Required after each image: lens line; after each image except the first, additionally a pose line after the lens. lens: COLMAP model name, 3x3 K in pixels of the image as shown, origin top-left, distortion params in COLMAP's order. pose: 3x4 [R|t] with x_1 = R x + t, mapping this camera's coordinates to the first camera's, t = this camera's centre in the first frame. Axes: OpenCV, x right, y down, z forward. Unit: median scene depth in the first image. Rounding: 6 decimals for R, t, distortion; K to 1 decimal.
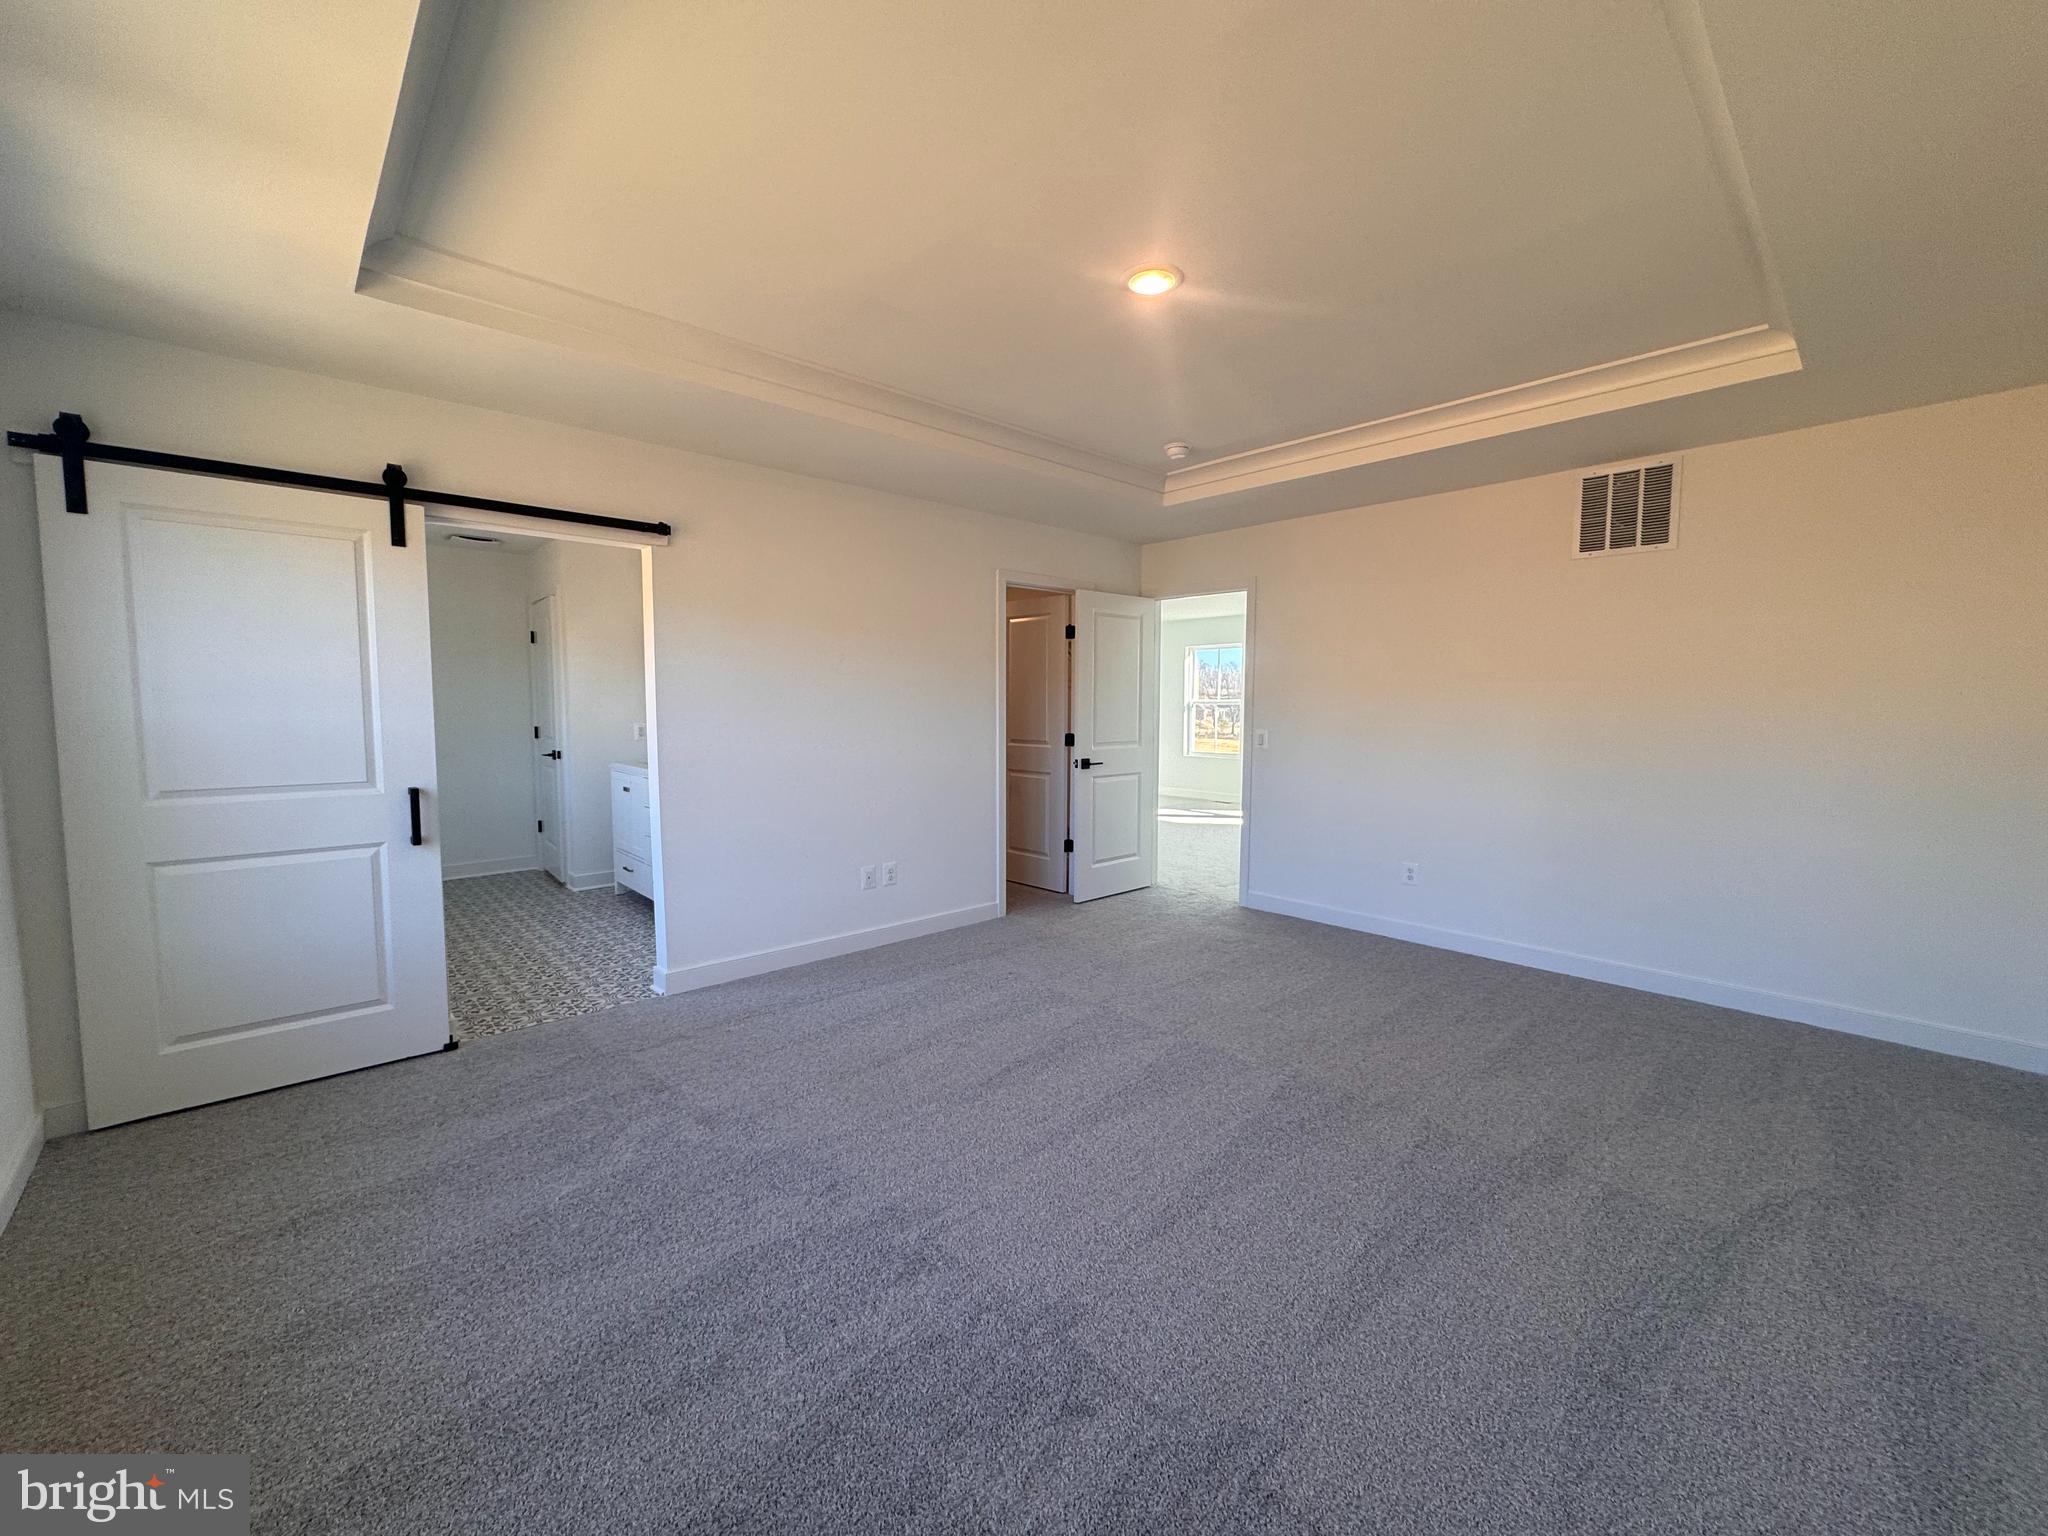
lens RADIAL K [[817.9, 0, 1021.2], [0, 817.9, 777.0], [0, 0, 1]] dist [-0.004512, 0.000744]
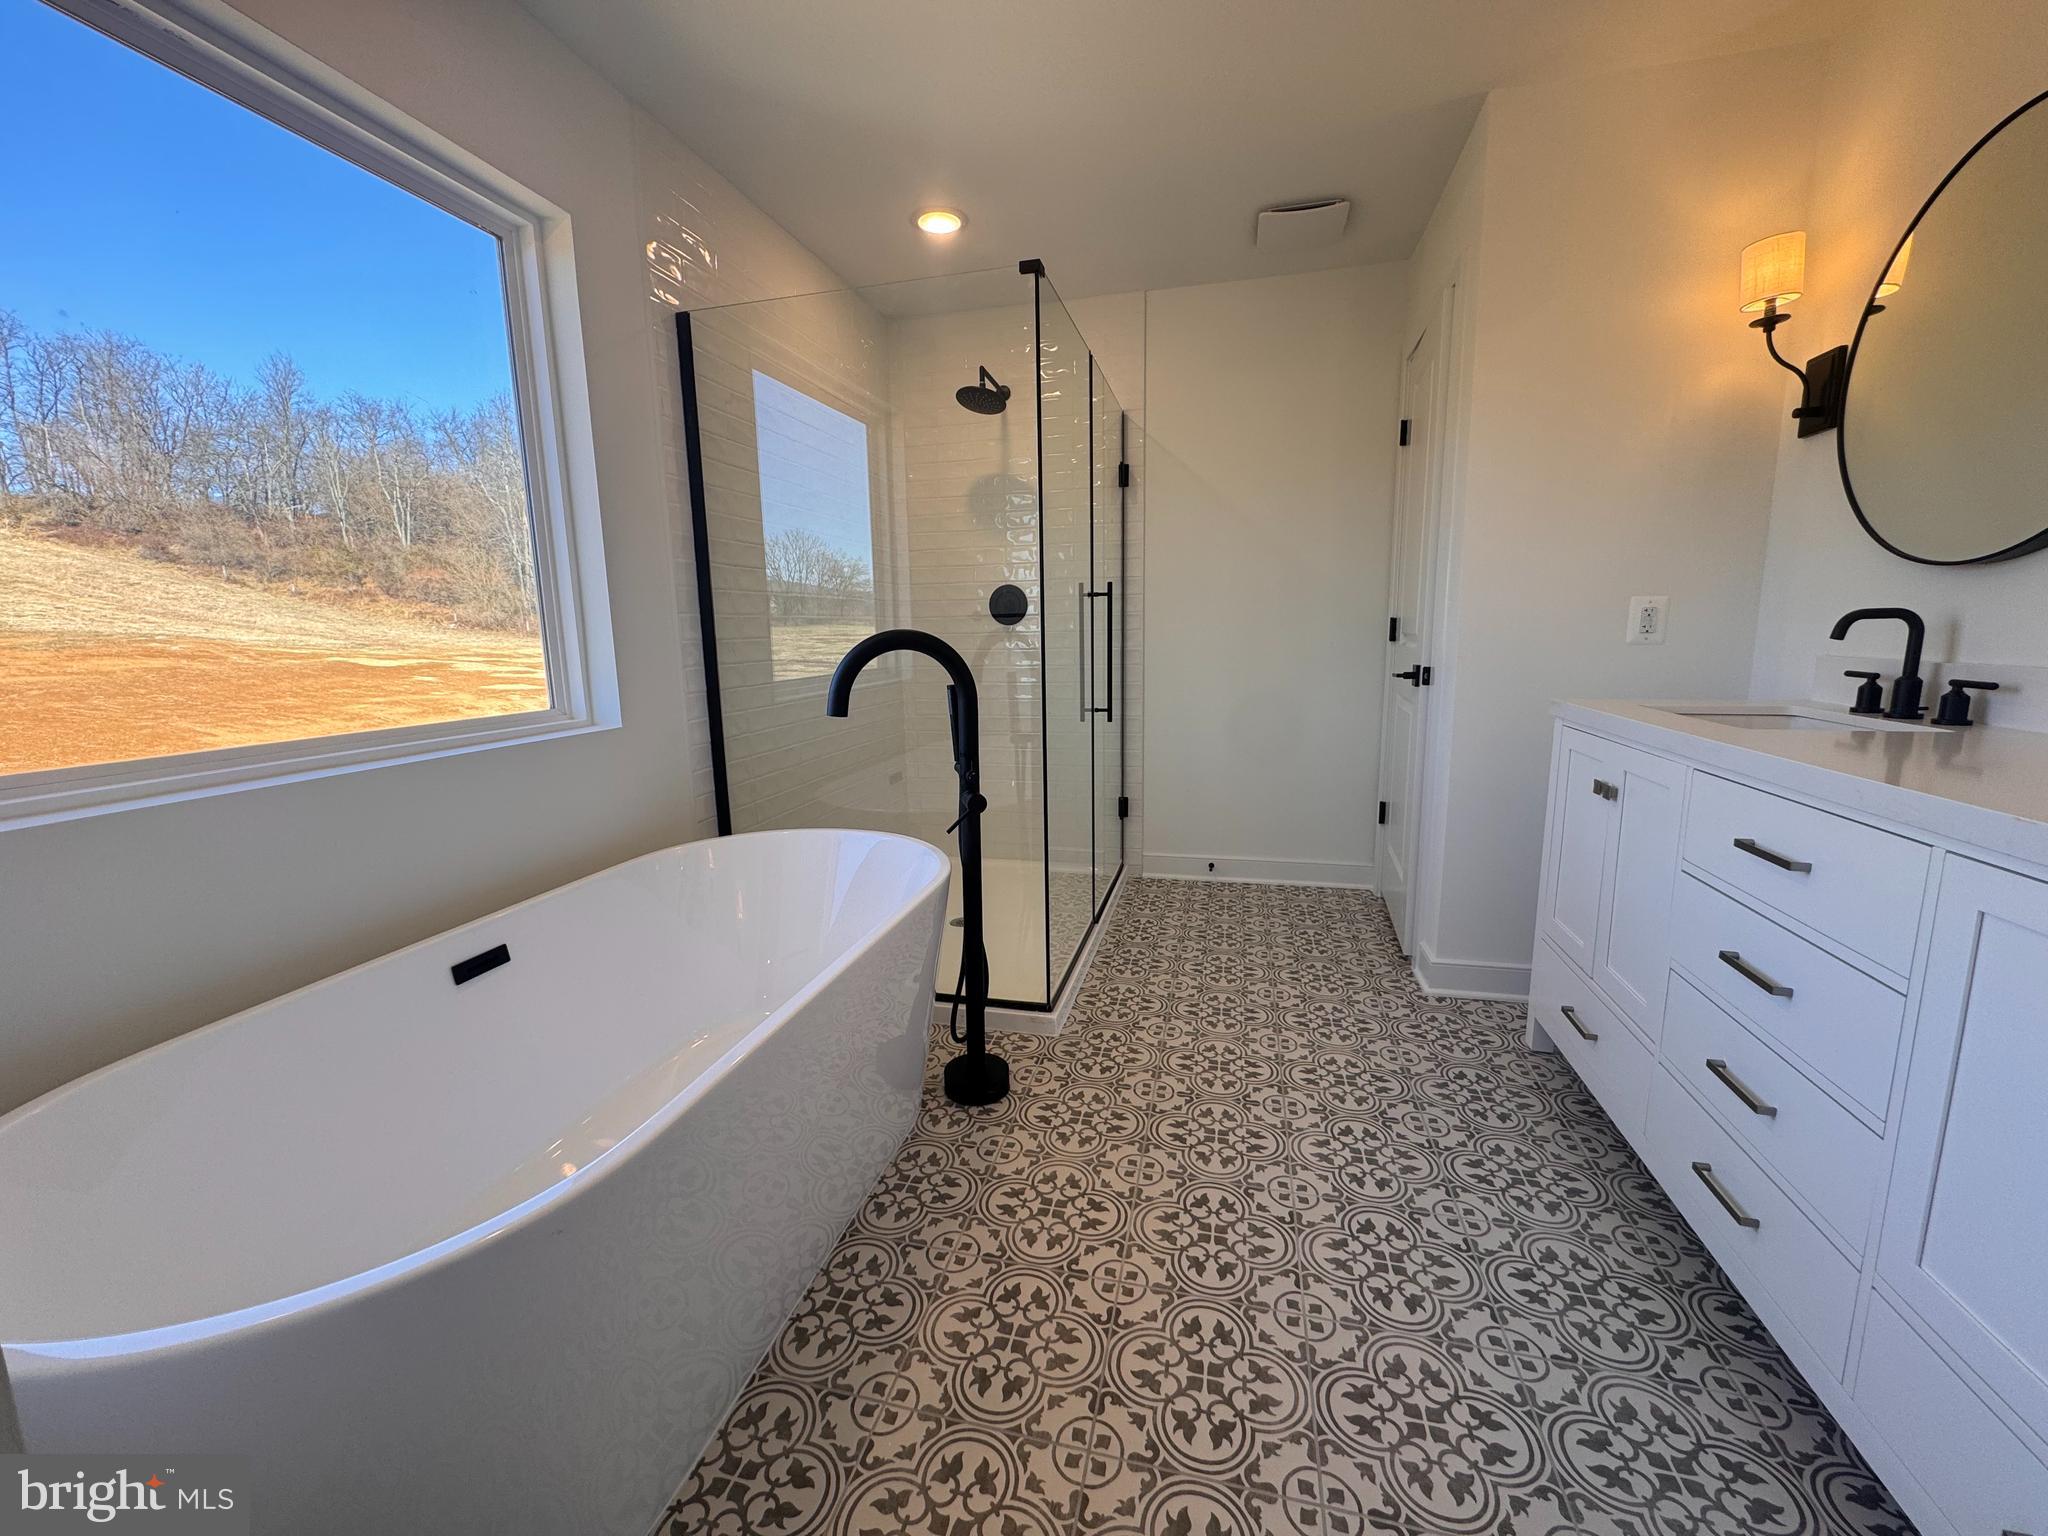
lens RADIAL K [[817.9, 0, 1020.4], [0, 817.9, 767.1], [0, 0, 1]] dist [-0.004512, 0.000744]
pose [[0.540380, 0.124486, -0.832161, -0.304140], [-0.049559, 0.991987, 0.116213, -0.018230], [0.839960, -0.021558, 0.542219, 0.561924]]
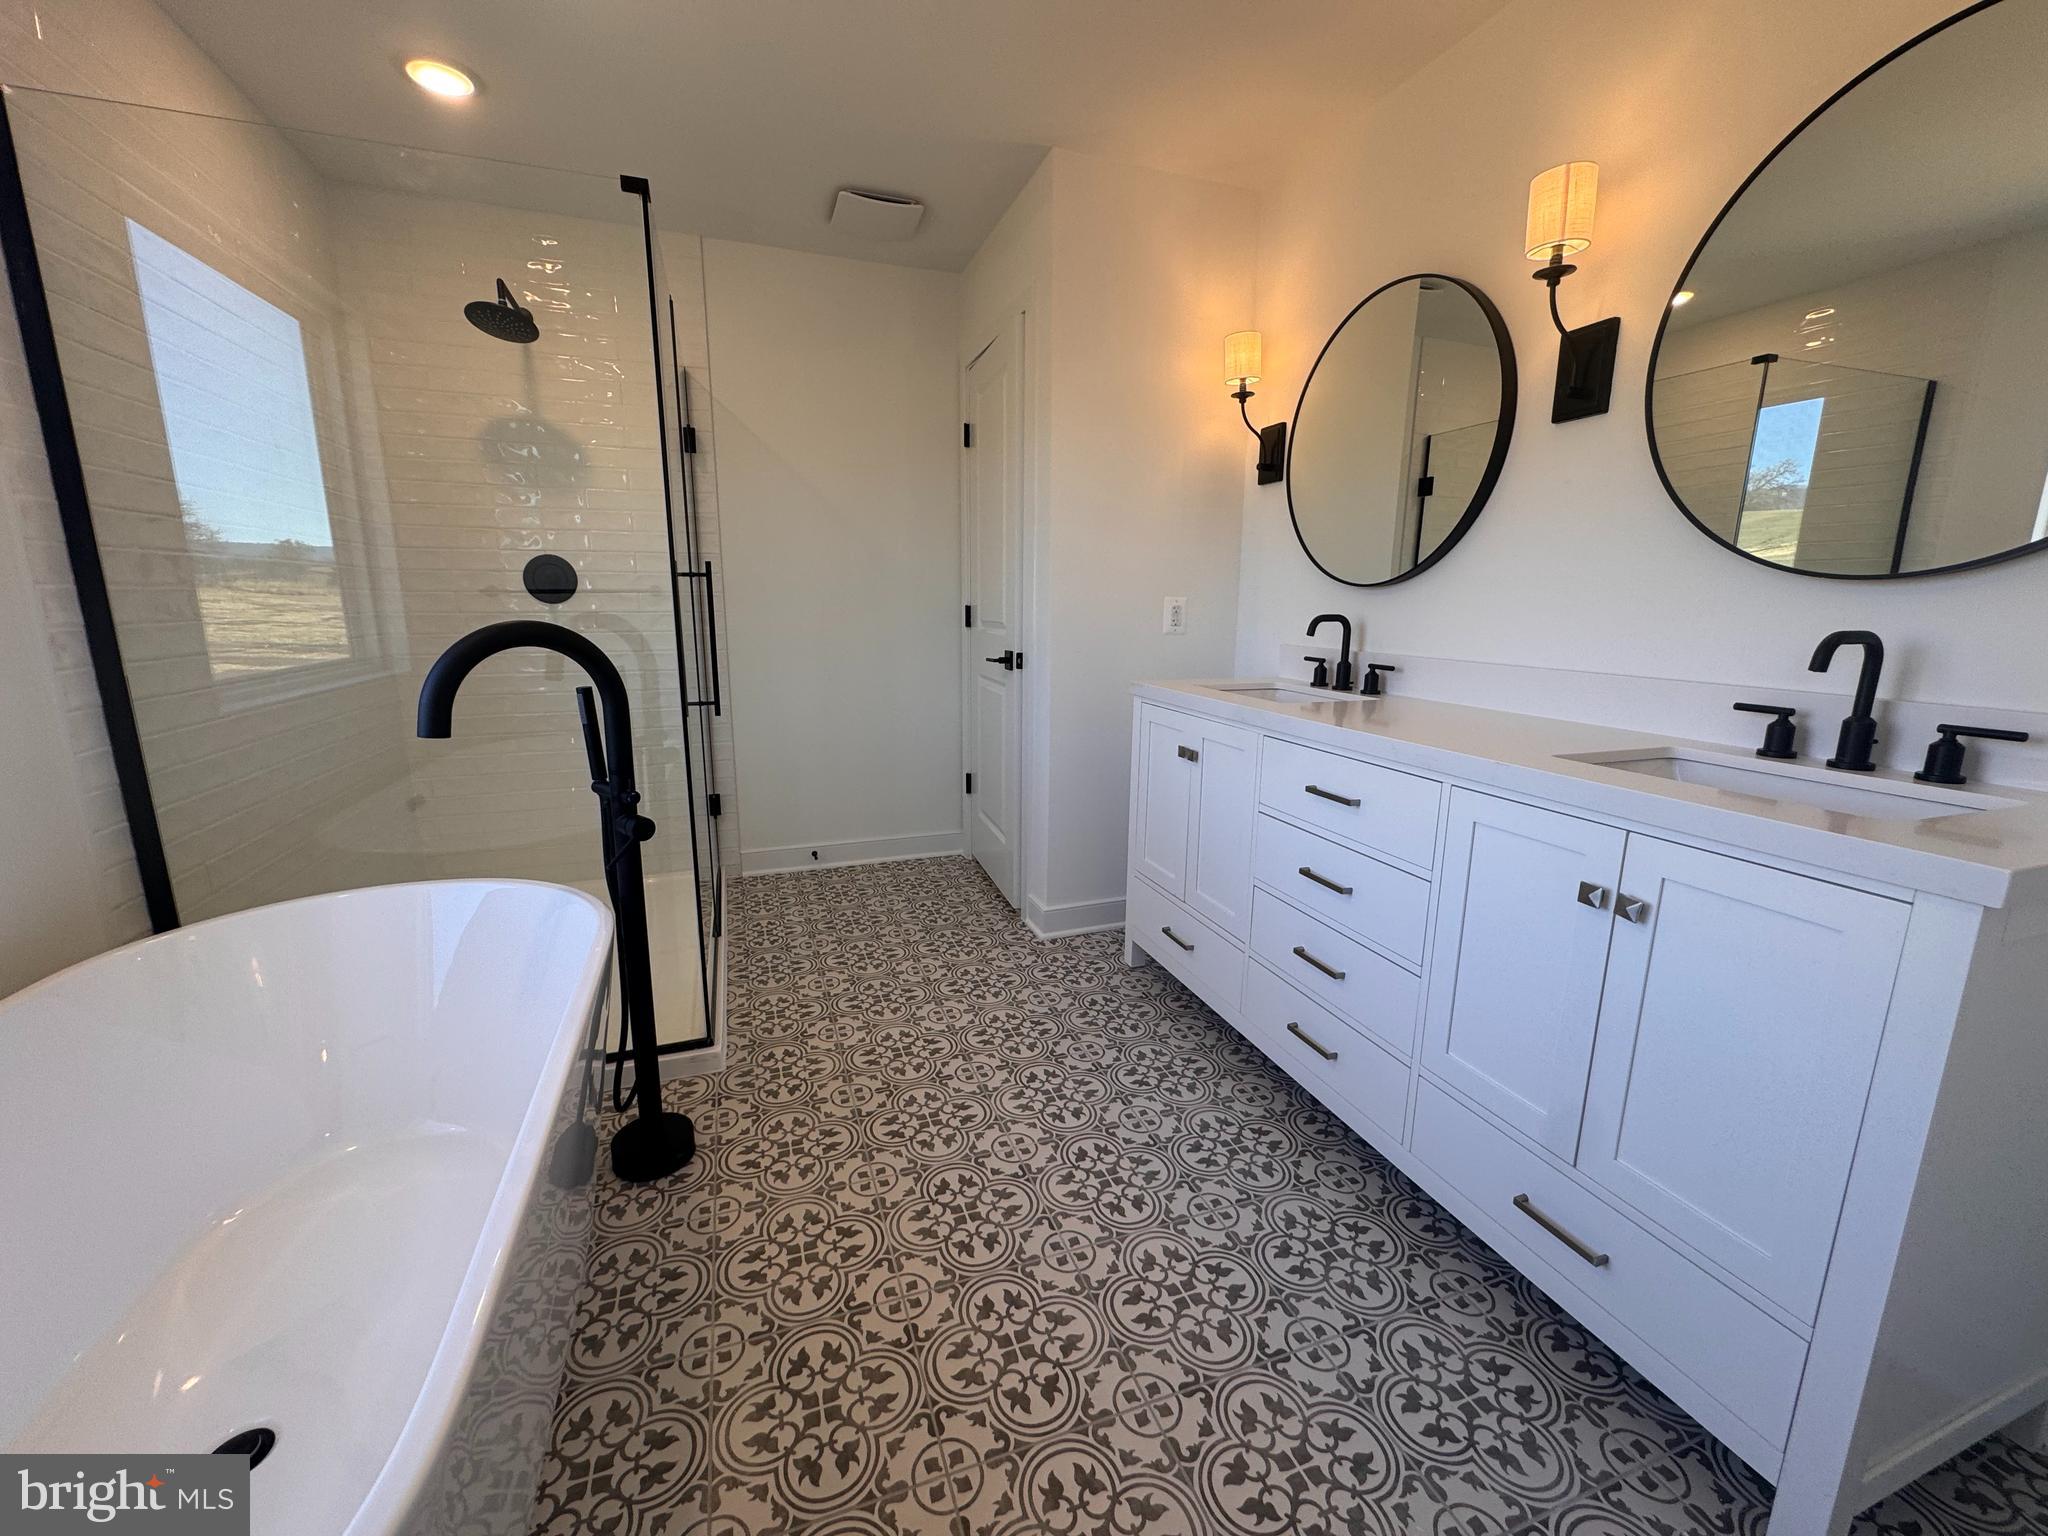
lens RADIAL K [[817.9, 0, 1023.2], [0, 817.9, 767.4], [0, 0, 1]] dist [-0.004512, 0.000744]
pose [[0.920183, 0.079159, -0.383403, -0.358885], [-0.034461, 0.991921, 0.122088, -0.023028], [0.389969, -0.099131, 0.915476, 0.526805]]
